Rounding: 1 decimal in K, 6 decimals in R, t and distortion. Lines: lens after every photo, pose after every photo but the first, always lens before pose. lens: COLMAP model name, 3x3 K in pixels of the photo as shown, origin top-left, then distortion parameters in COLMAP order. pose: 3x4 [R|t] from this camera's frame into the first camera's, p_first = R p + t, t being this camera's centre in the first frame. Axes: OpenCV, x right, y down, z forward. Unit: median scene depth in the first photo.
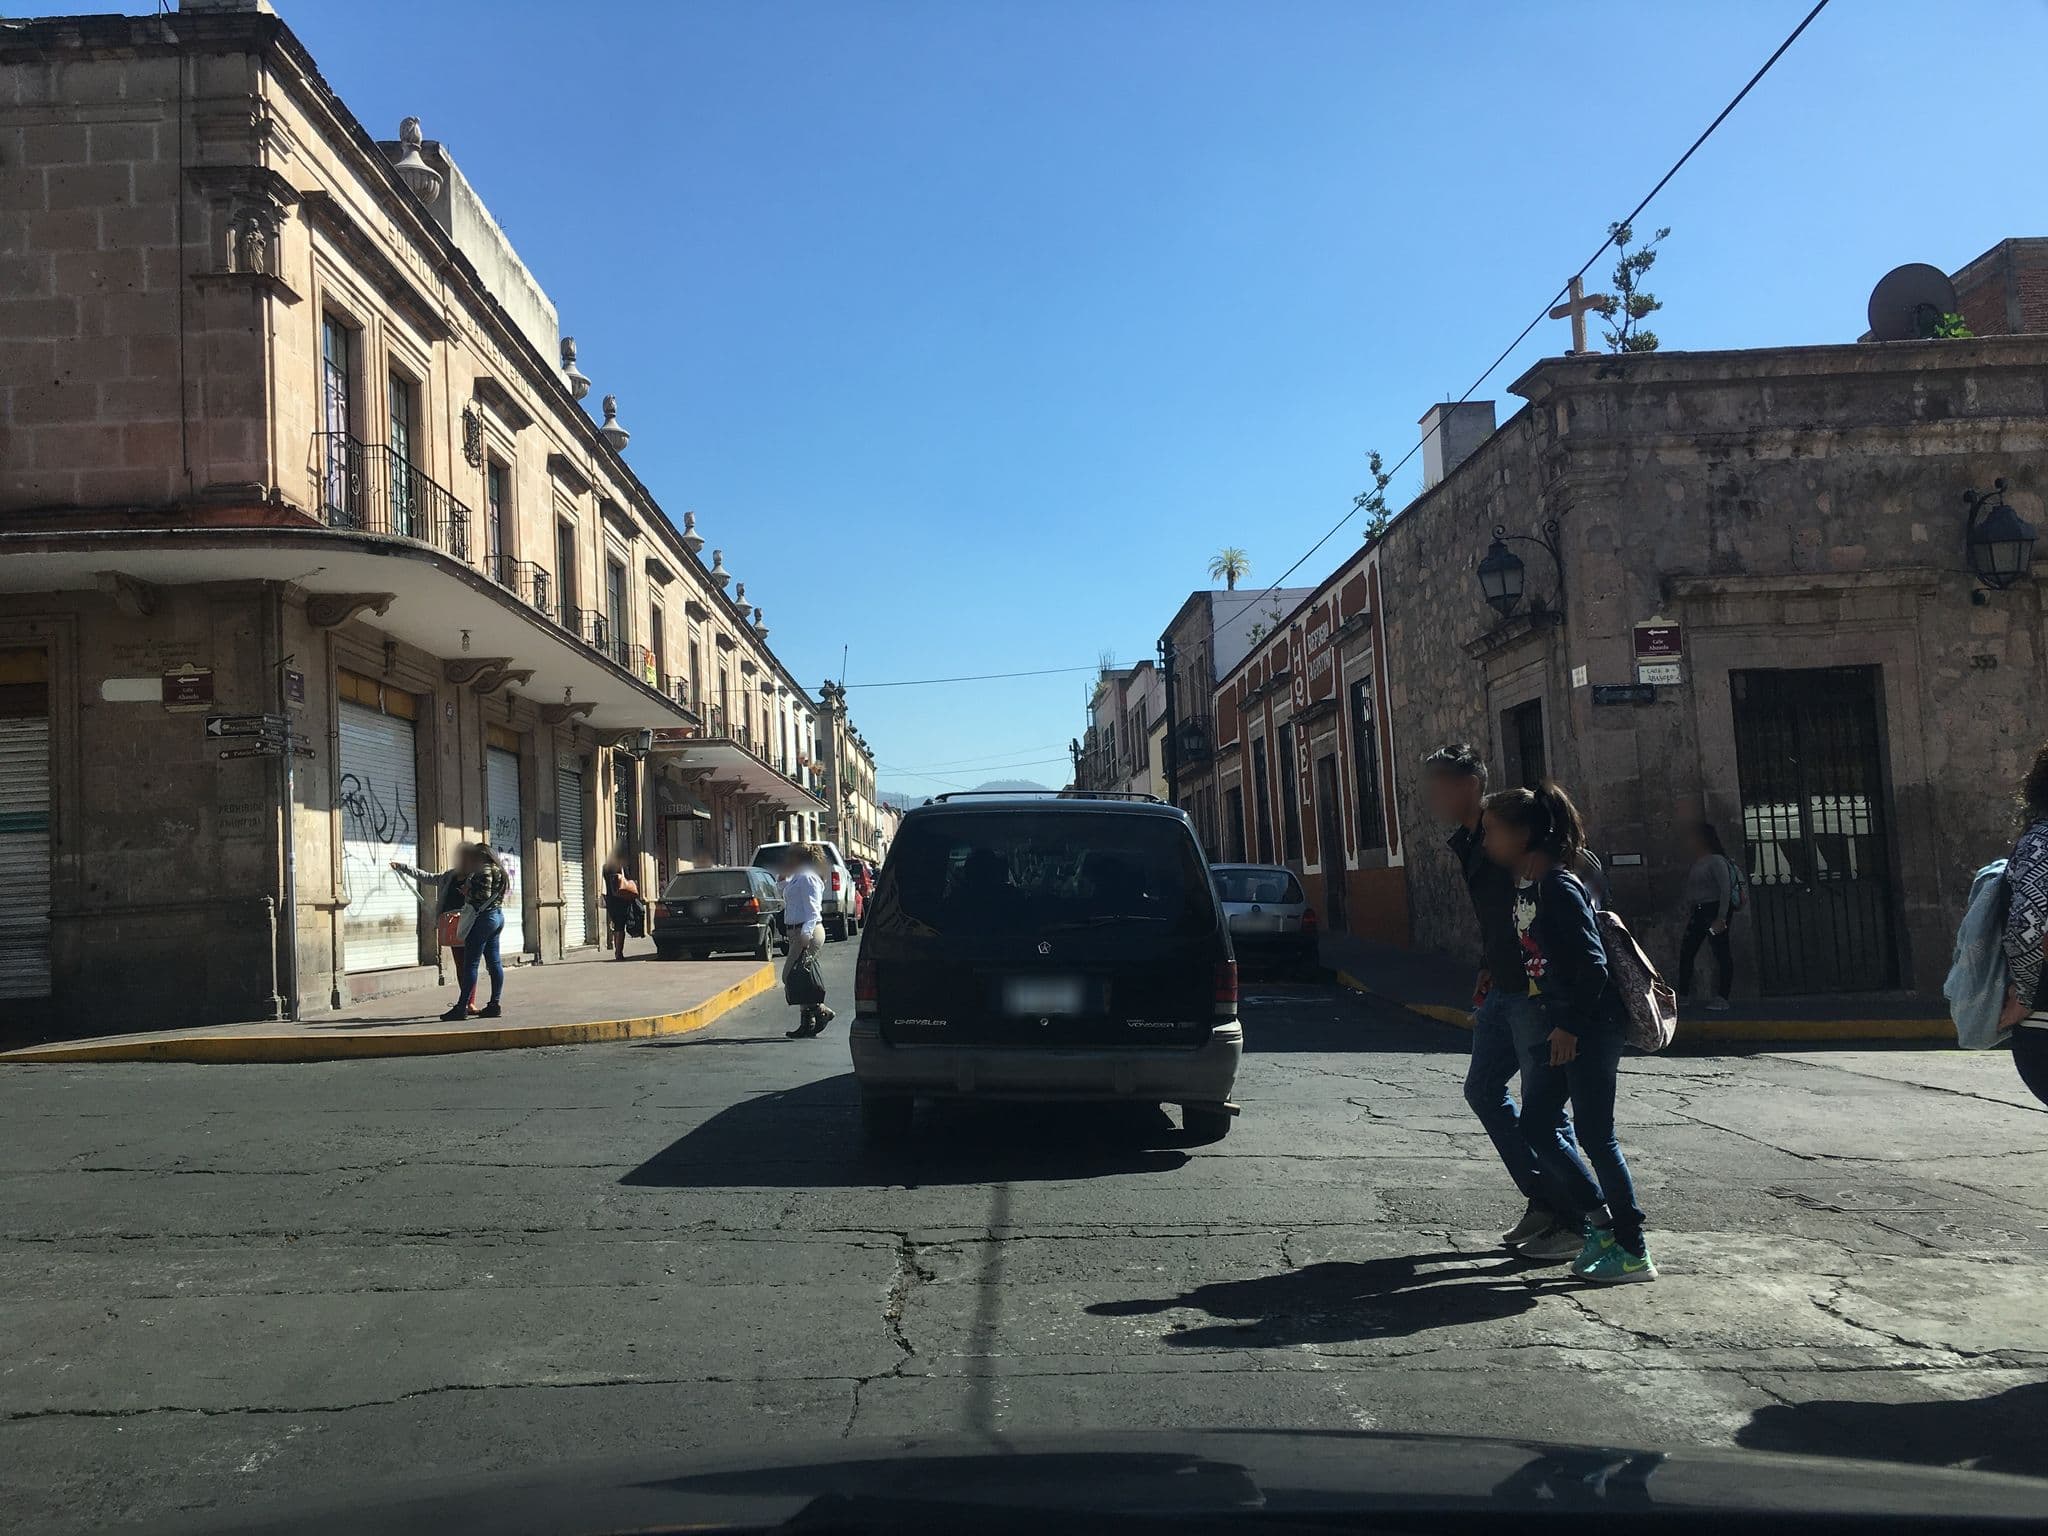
lens RADIAL K [[1705.1, 0, 1019.1], [0, 1705.1, 778.0], [0, 0, 1]] dist [0.056362, -0.003045]
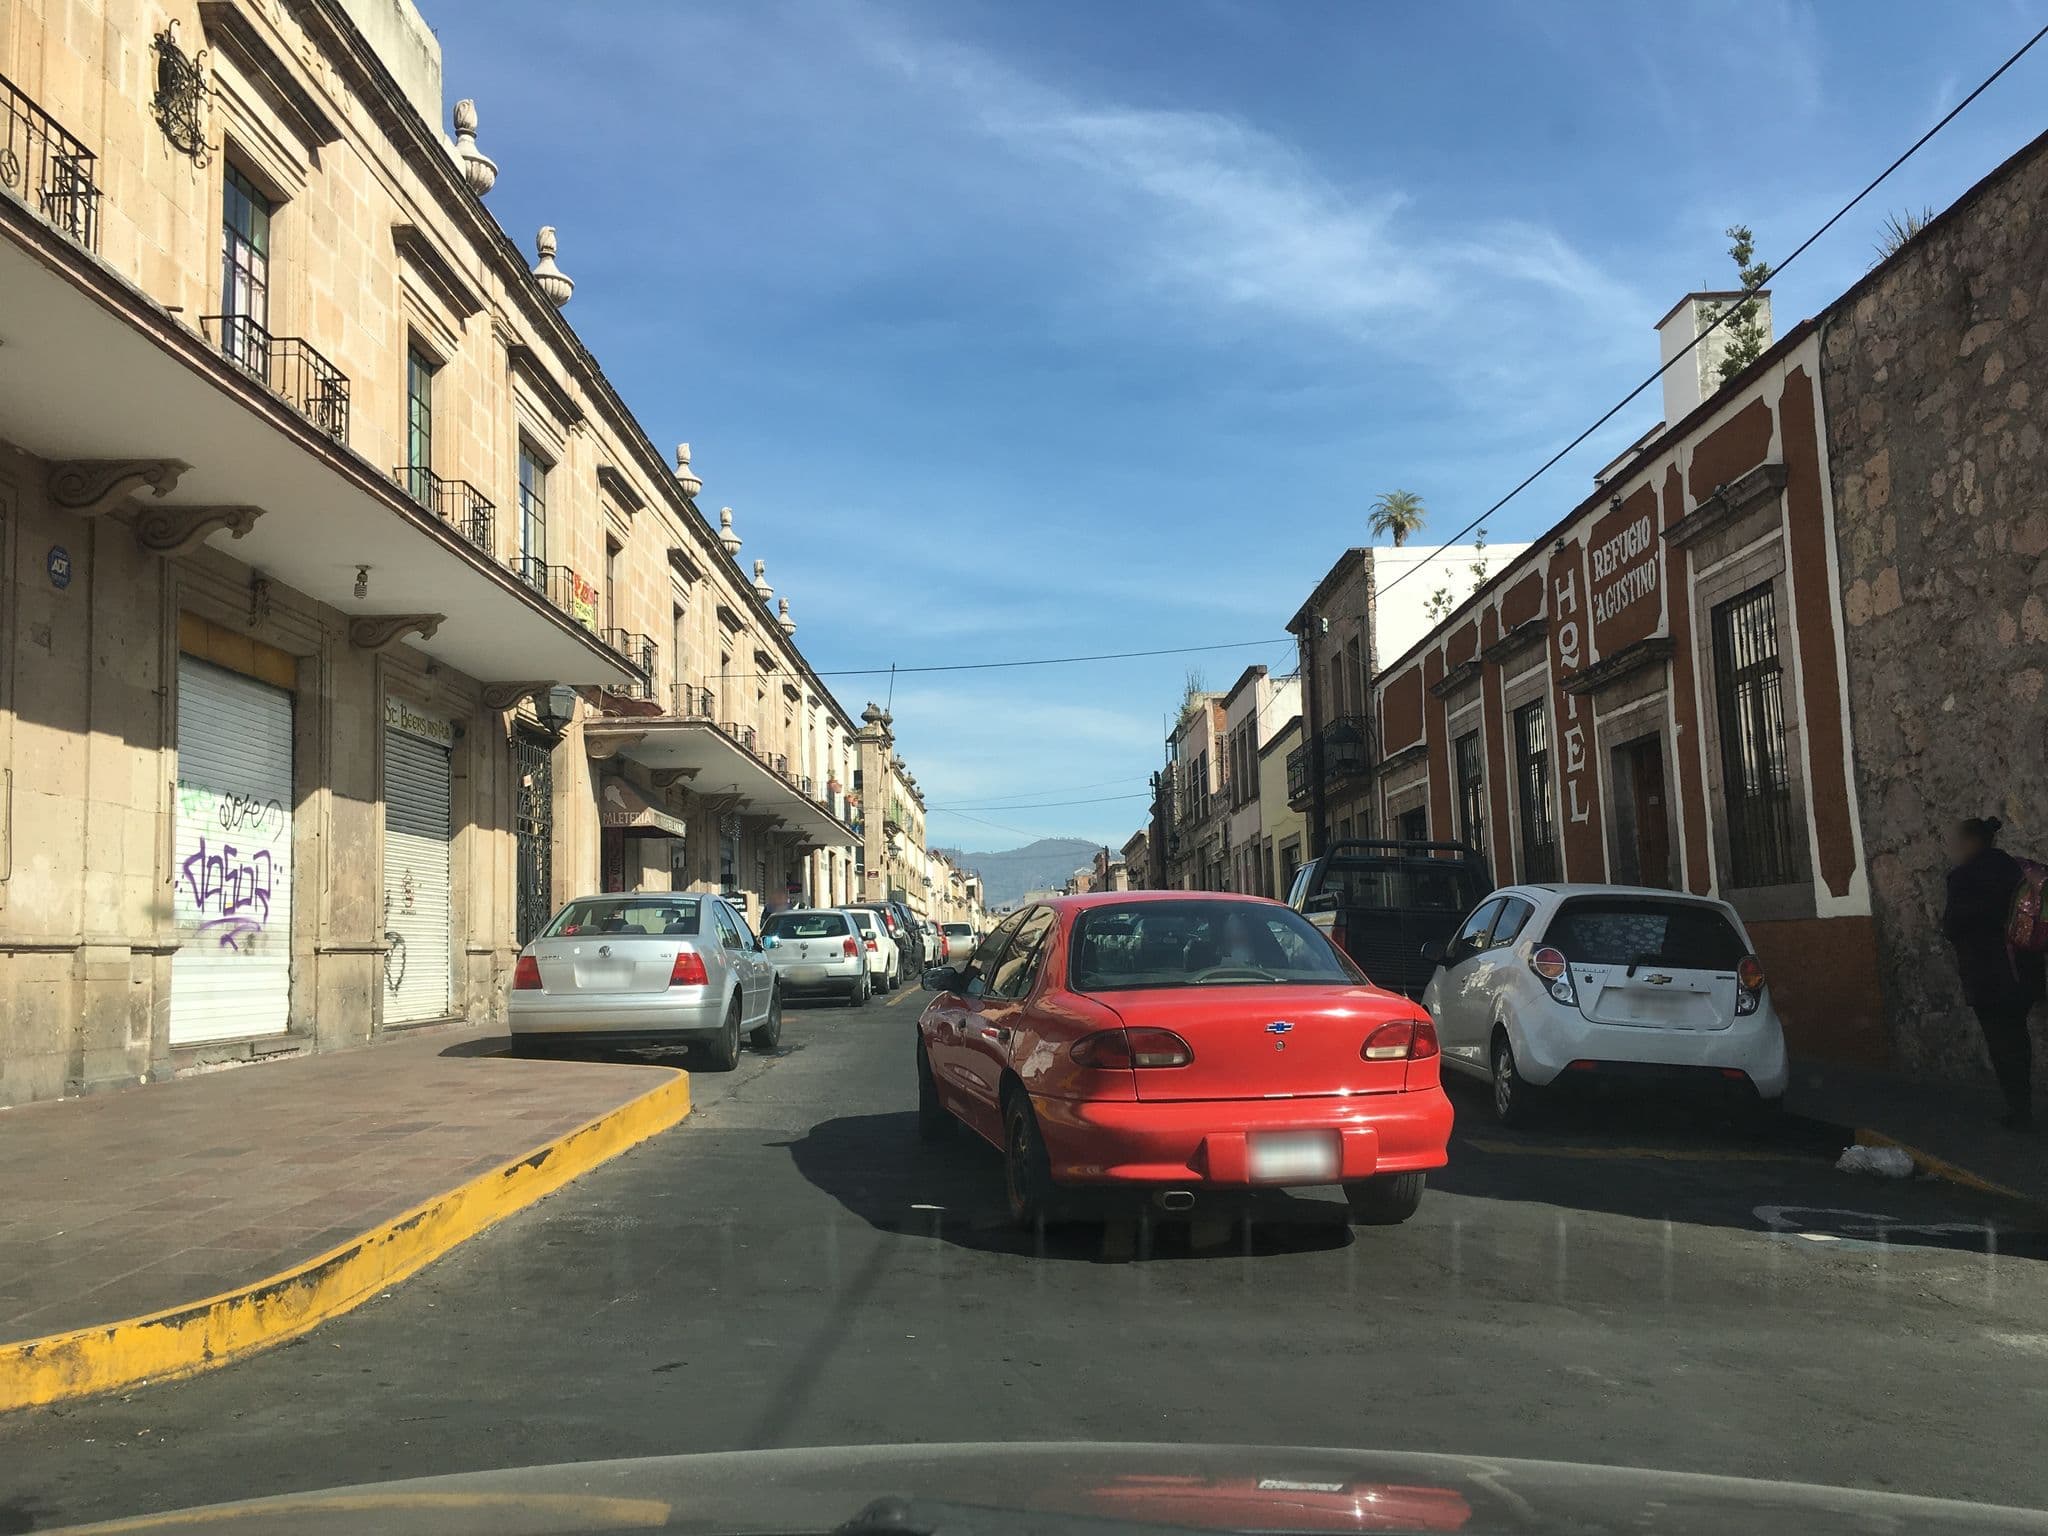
lens RADIAL K [[1705.1, 0, 1021.3], [0, 1705.1, 769.9], [0, 0, 1]] dist [0.056362, -0.003045]
pose [[0.998942, 0.032623, -0.032409, -0.011872], [-0.033846, 0.998707, -0.037942, 0.019550], [0.031130, 0.038999, 0.998754, 0.272137]]
